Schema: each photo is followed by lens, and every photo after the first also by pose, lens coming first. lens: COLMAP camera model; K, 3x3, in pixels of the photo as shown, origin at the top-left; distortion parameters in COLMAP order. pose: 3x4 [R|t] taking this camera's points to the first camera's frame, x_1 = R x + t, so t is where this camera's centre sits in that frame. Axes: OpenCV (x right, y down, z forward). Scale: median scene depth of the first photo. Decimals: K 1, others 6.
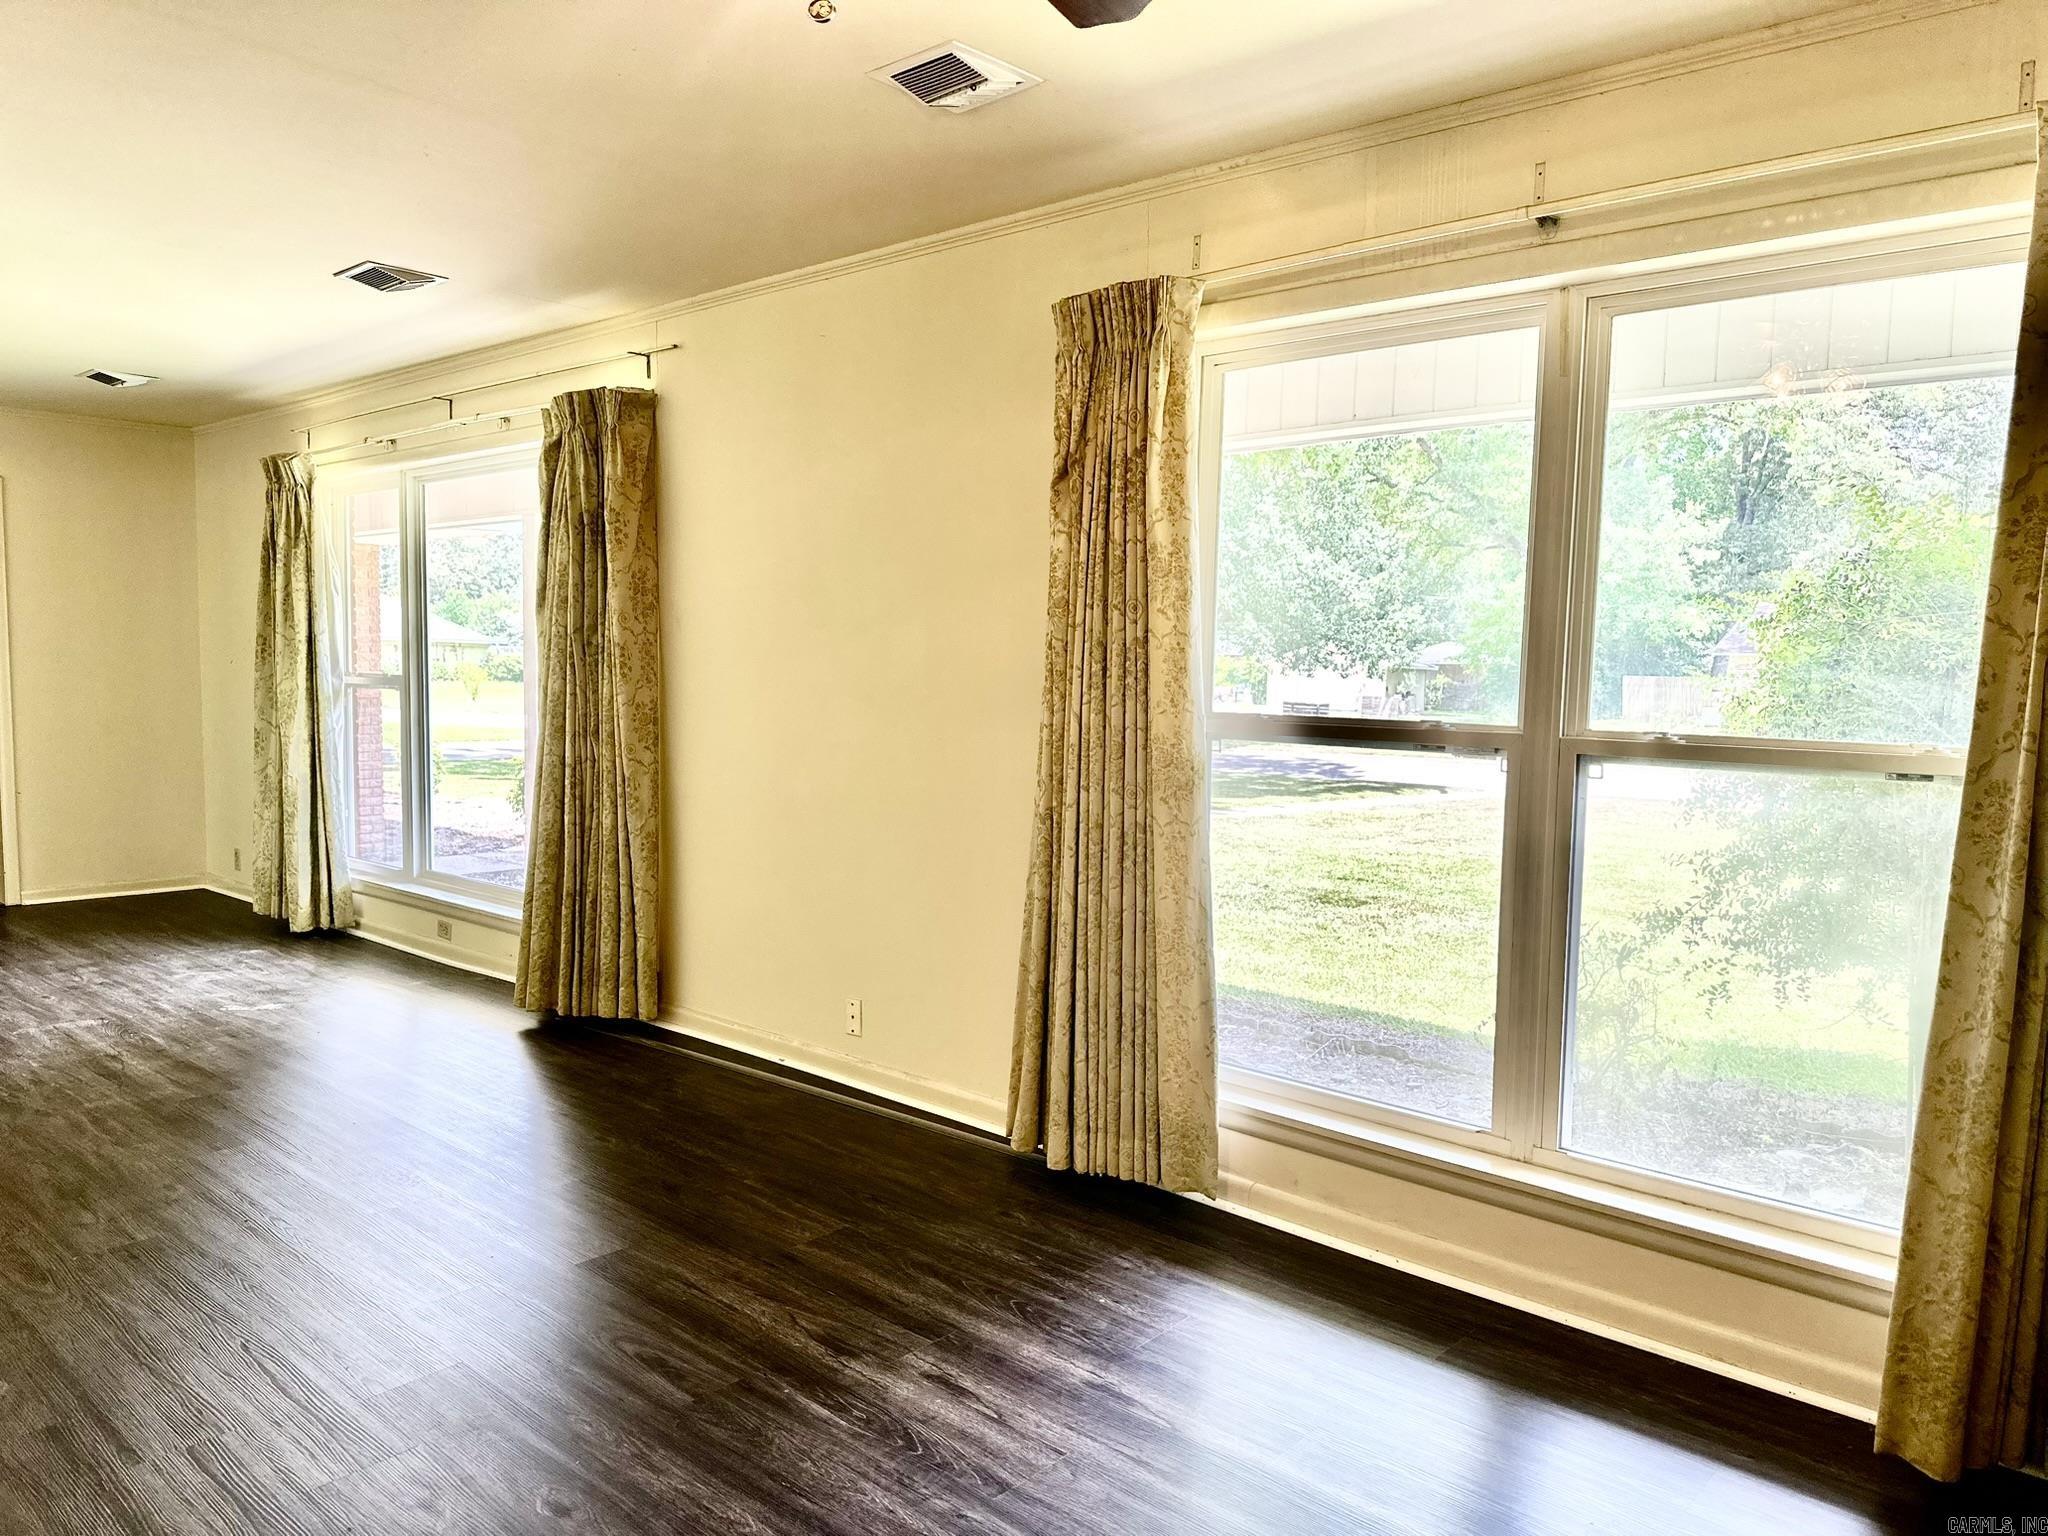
lens RADIAL K [[1435.4, 0, 1029.6], [0, 1435.4, 760.6], [0, 0, 1]] dist [0.071178, -0.087352]
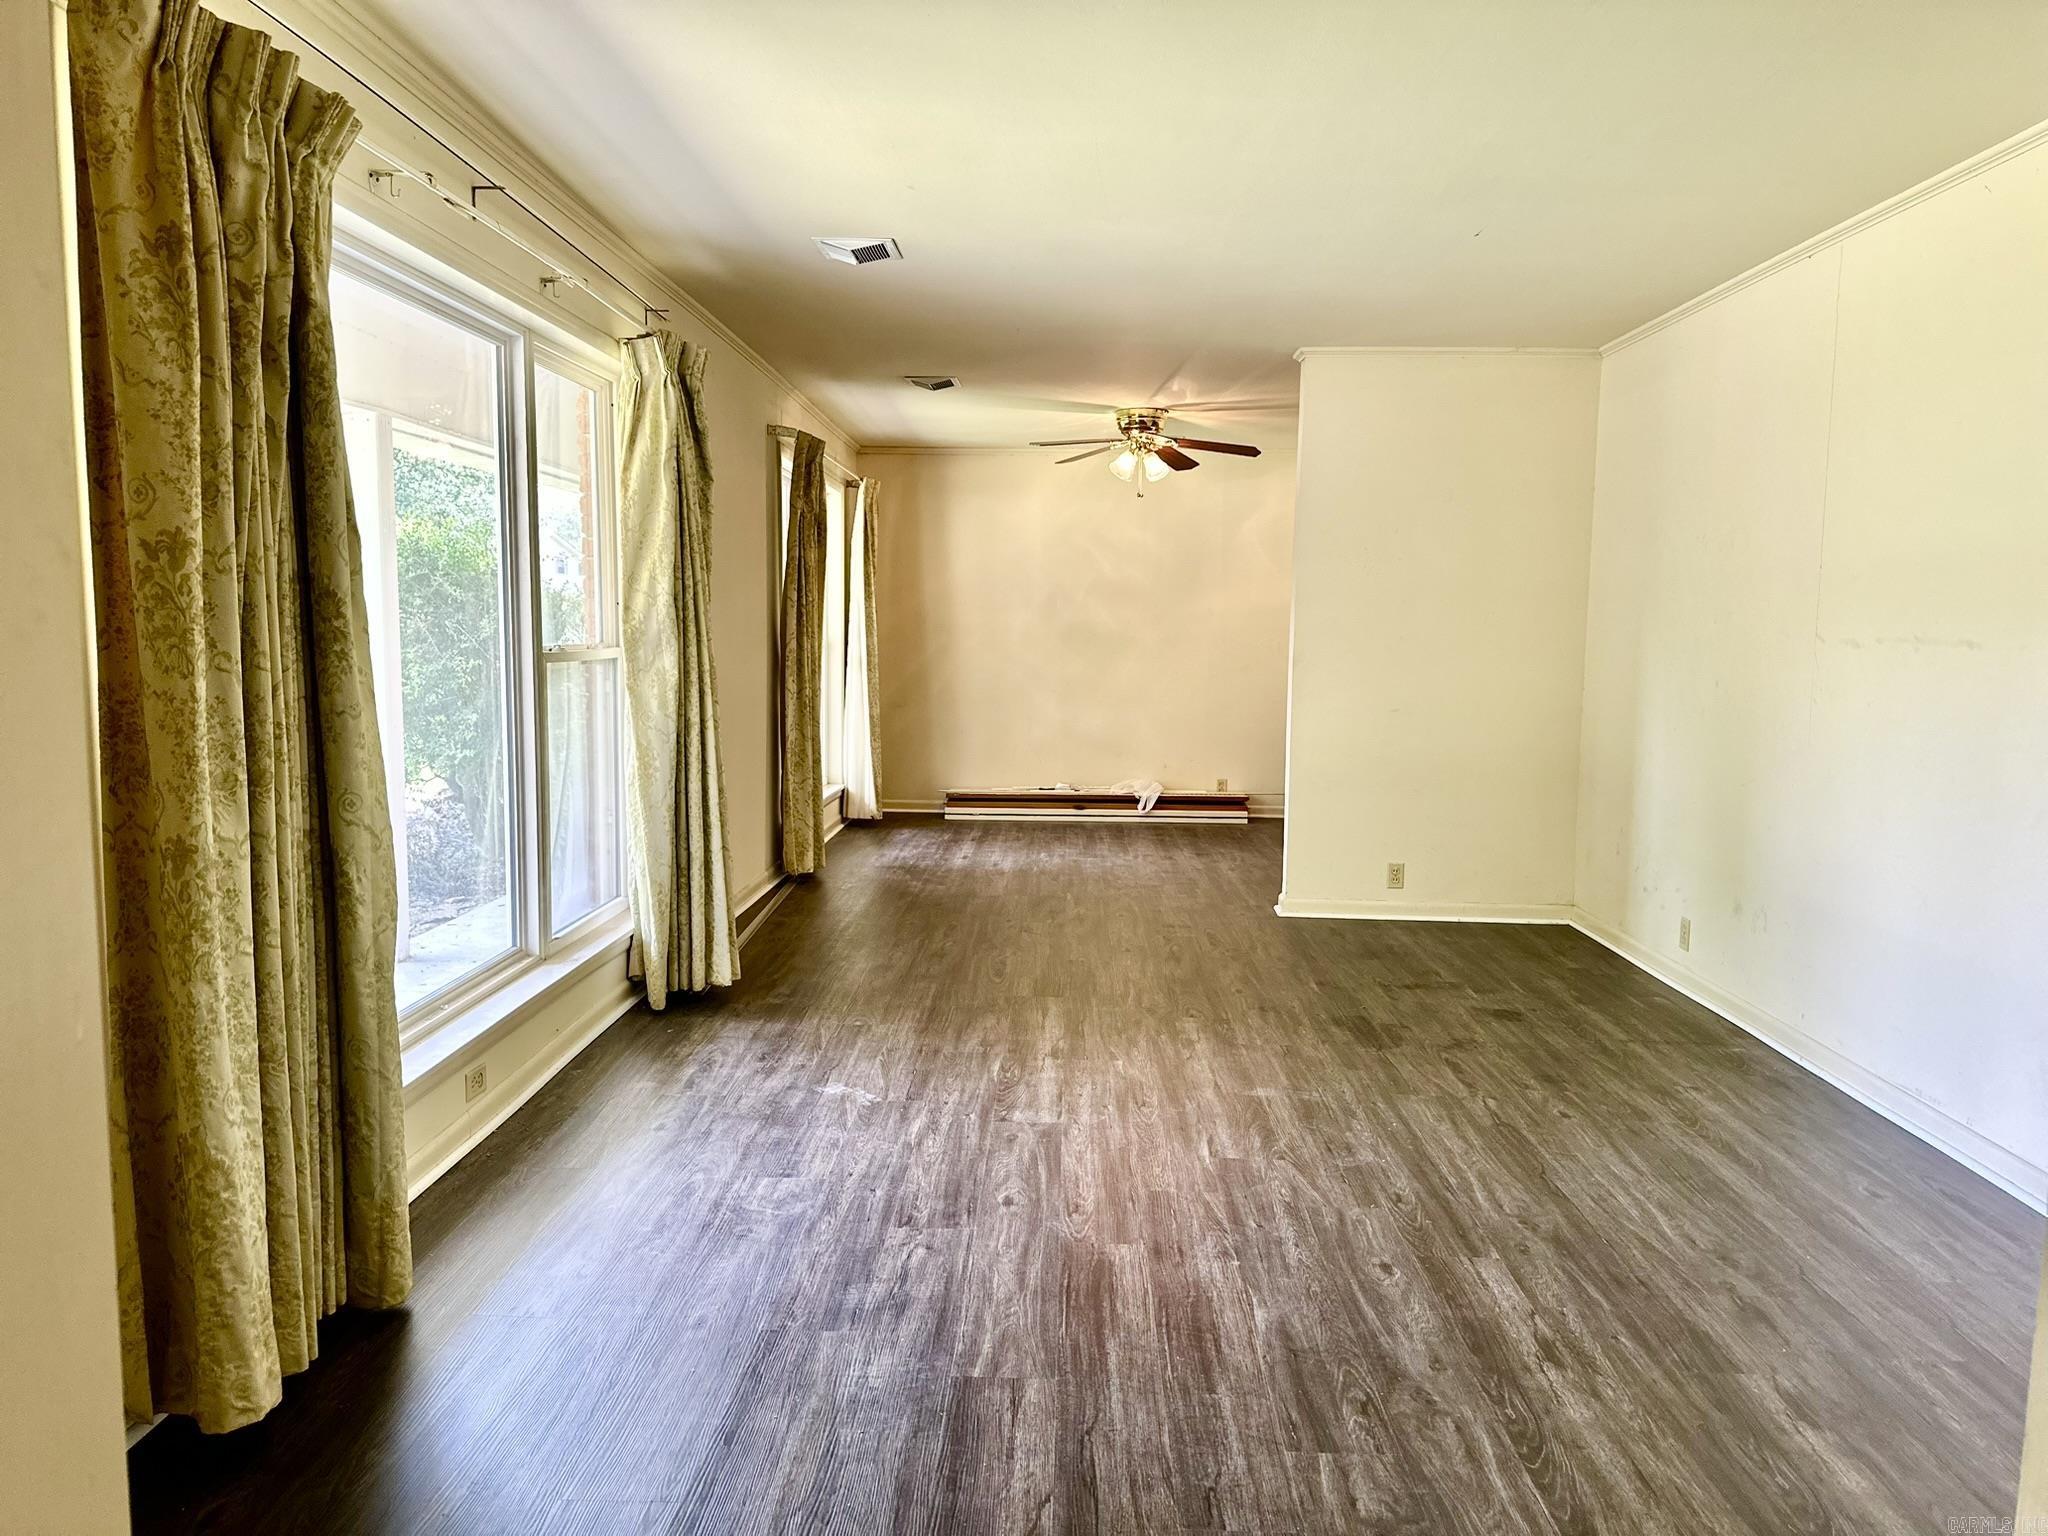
lens RADIAL K [[1435.4, 0, 1030.9], [0, 1435.4, 771.8], [0, 0, 1]] dist [0.071178, -0.087352]
pose [[-0.642476, -0.114016, 0.757776, -1.769404], [0.024800, 0.985258, 0.169269, -0.186759], [-0.765904, 0.127544, -0.630177, 2.132746]]
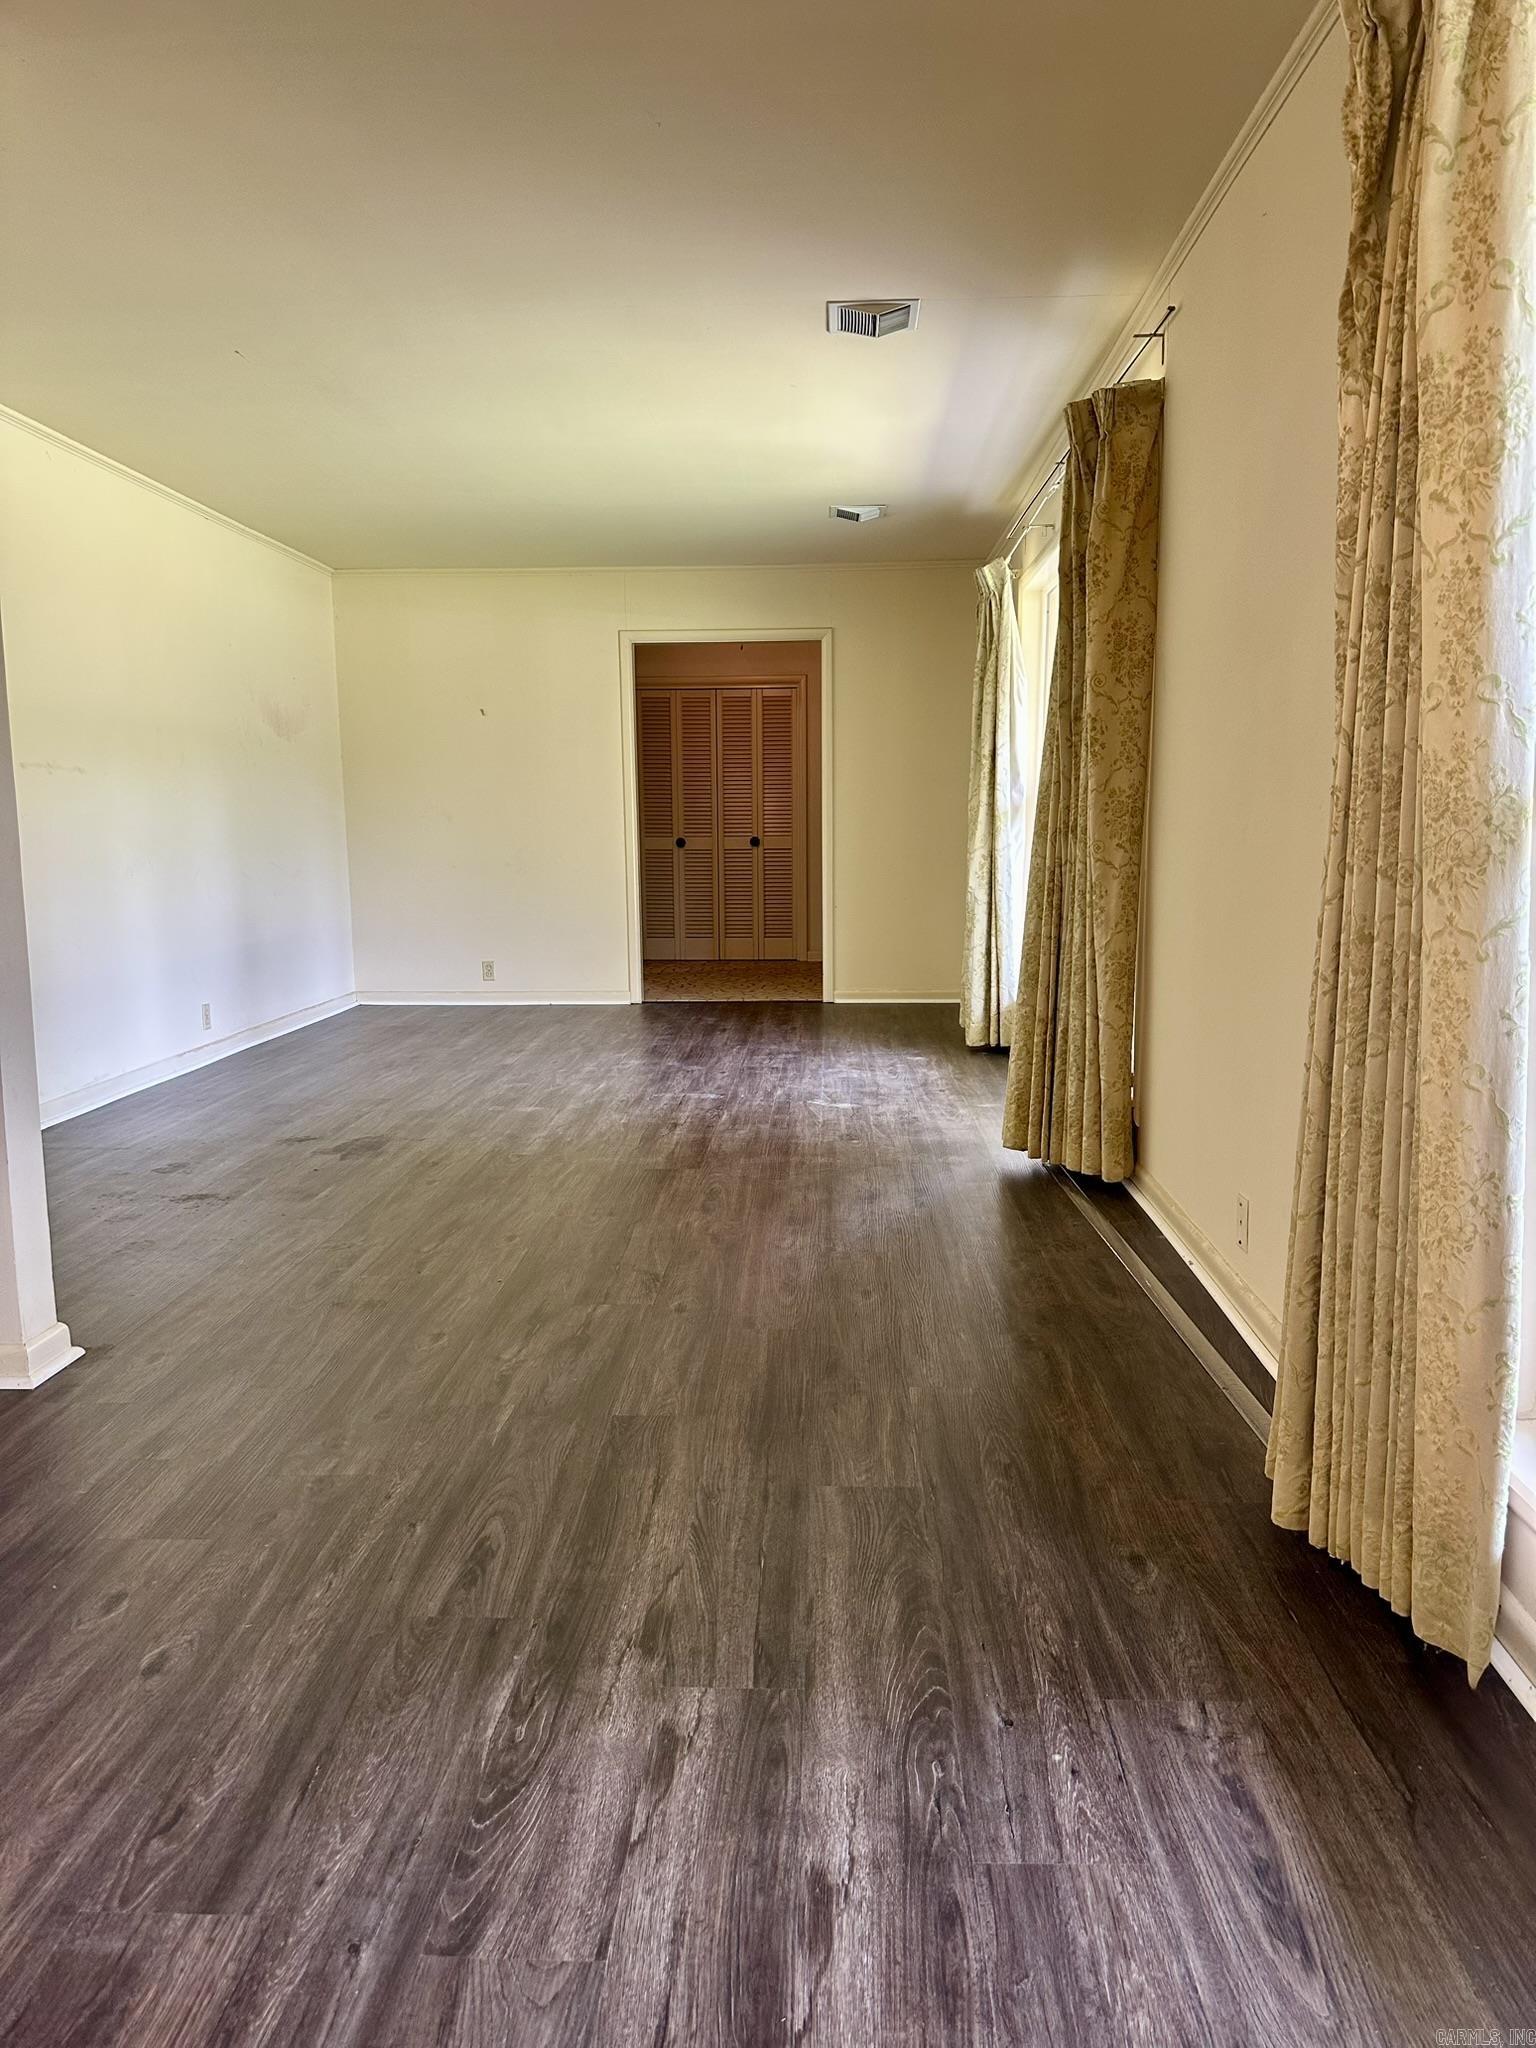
lens RADIAL K [[1435.4, 0, 759.6], [0, 1435.4, 1019.9], [0, 0, 1]] dist [0.071178, -0.087352]
pose [[0.625010, 0.086843, -0.775771, 0.341865], [-0.034161, 0.995883, 0.083962, 0.038980], [0.779869, -0.025976, 0.625404, 0.496302]]
